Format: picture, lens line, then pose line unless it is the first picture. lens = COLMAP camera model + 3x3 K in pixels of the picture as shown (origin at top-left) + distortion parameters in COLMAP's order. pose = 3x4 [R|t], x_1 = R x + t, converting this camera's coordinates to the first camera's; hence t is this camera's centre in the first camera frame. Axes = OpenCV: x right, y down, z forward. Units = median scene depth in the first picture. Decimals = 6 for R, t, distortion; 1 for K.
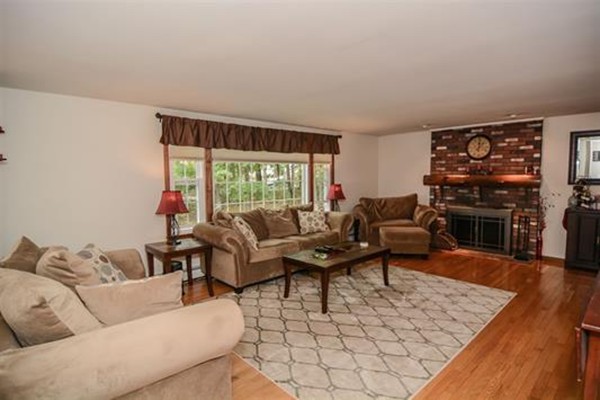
lens RADIAL K [[318.6, 0, 300.1], [0, 318.6, 199.1], [0, 0, 1]] dist [-0.010475, -0.007405]
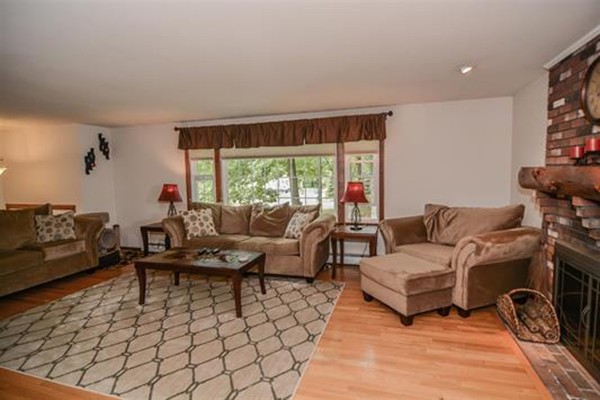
lens RADIAL K [[318.6, 0, 300.0], [0, 318.6, 199.7], [0, 0, 1]] dist [-0.010475, -0.007405]
pose [[0.509347, 0.068409, -0.857838, 0.778690], [-0.048104, 0.997540, 0.050987, -0.042255], [0.859215, 0.015295, 0.511385, 0.585165]]
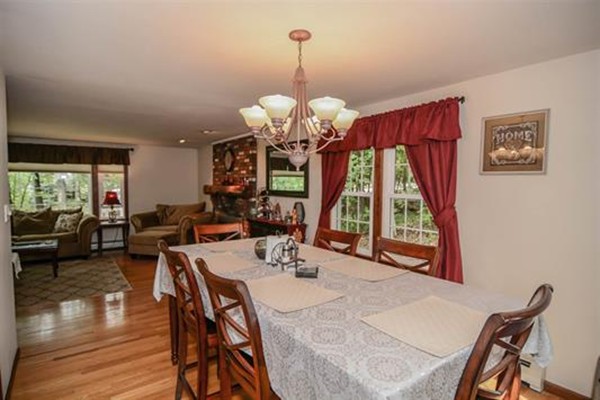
lens RADIAL K [[318.6, 0, 300.6], [0, 318.6, 203.0], [0, 0, 1]] dist [-0.010475, -0.007405]
pose [[0.994506, 0.021380, -0.102476, 1.028638], [-0.023161, 0.999600, -0.016227, -0.003874], [0.102089, 0.018511, 0.994603, -0.065344]]
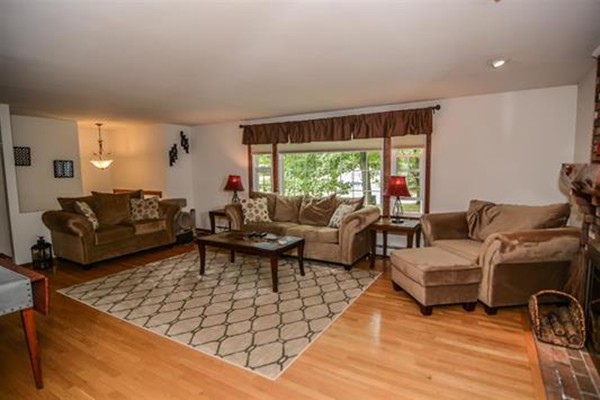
lens RADIAL K [[318.6, 0, 301.1], [0, 318.6, 199.0], [0, 0, 1]] dist [-0.010475, -0.007405]
pose [[0.291664, 0.100555, -0.951221, 0.875158], [-0.061878, 0.994359, 0.086142, -0.049333], [0.954517, 0.033735, 0.296241, 0.638760]]
